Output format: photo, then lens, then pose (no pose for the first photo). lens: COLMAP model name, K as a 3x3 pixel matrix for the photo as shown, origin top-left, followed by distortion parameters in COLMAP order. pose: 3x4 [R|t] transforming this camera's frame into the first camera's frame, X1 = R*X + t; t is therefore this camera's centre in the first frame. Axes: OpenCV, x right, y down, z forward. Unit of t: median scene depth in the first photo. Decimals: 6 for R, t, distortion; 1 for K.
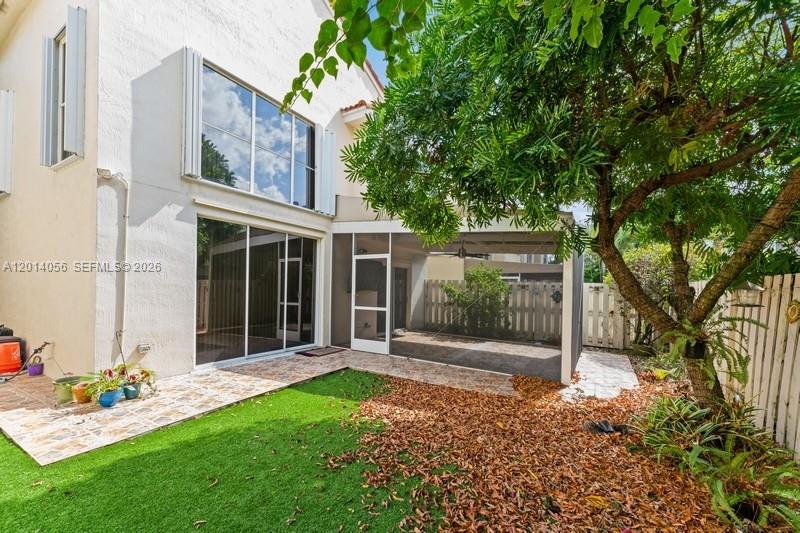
lens RADIAL K [[324.7, 0, 399.8], [0, 324.7, 289.6], [0, 0, 1]] dist [0.000036, 0.000019]
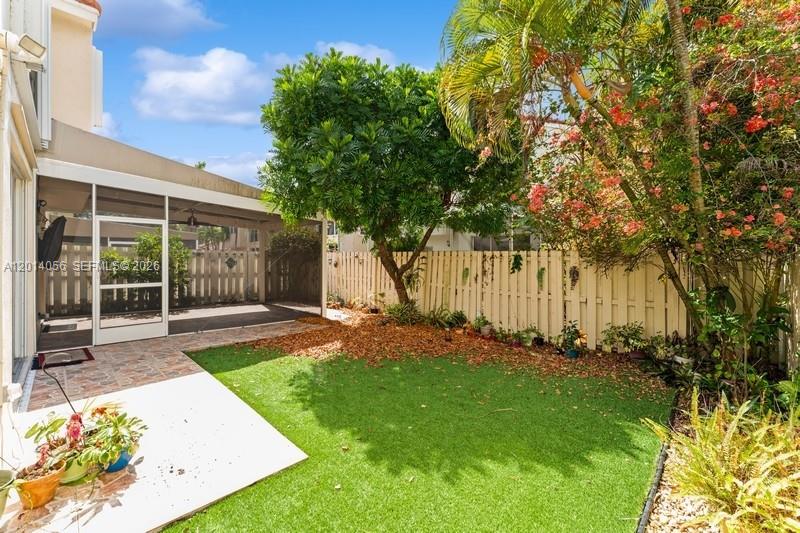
lens RADIAL K [[320.3, 0, 399.9], [0, 320.3, 257.8], [0, 0, 1]] dist [-0.000007, 0.000009]
pose [[0.265657, -0.018178, 0.963896, -0.654018], [0.002090, 0.999831, 0.018280, -0.021931], [-0.964065, -0.002842, 0.265650, 0.160073]]
